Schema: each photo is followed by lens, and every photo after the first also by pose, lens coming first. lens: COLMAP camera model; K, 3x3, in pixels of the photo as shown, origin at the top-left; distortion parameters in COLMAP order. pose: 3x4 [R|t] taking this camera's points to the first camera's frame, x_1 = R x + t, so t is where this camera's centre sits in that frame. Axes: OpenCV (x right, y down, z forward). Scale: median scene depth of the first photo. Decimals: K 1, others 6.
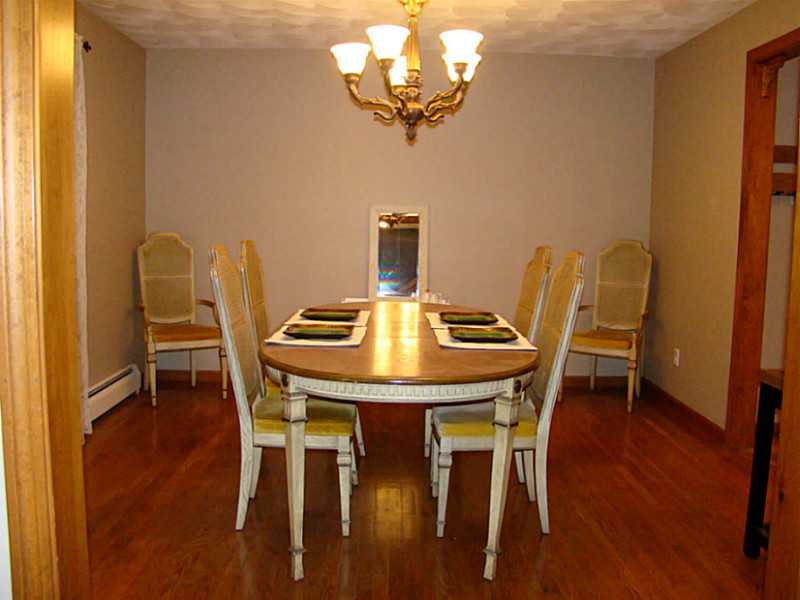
lens RADIAL K [[763.1, 0, 400.0], [0, 763.1, 300.0], [0, 0, 1]] dist [-0.126626, 0.039342]
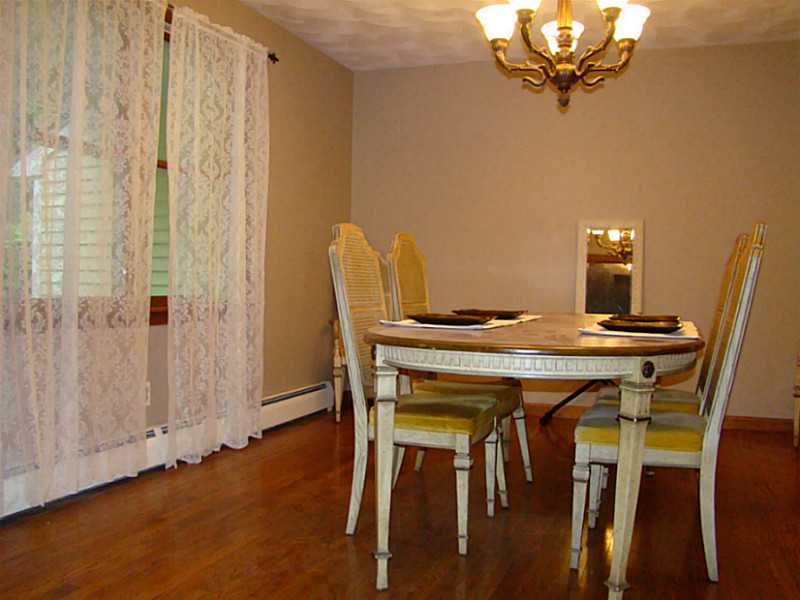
lens RADIAL K [[763.1, 0, 400.0], [0, 763.1, 300.0], [0, 0, 1]] dist [-0.126626, 0.039342]
pose [[0.934191, 0.008614, -0.356670, 0.162297], [-0.039839, 0.995975, -0.080294, 0.097089], [0.354543, 0.089219, 0.930773, 0.155226]]
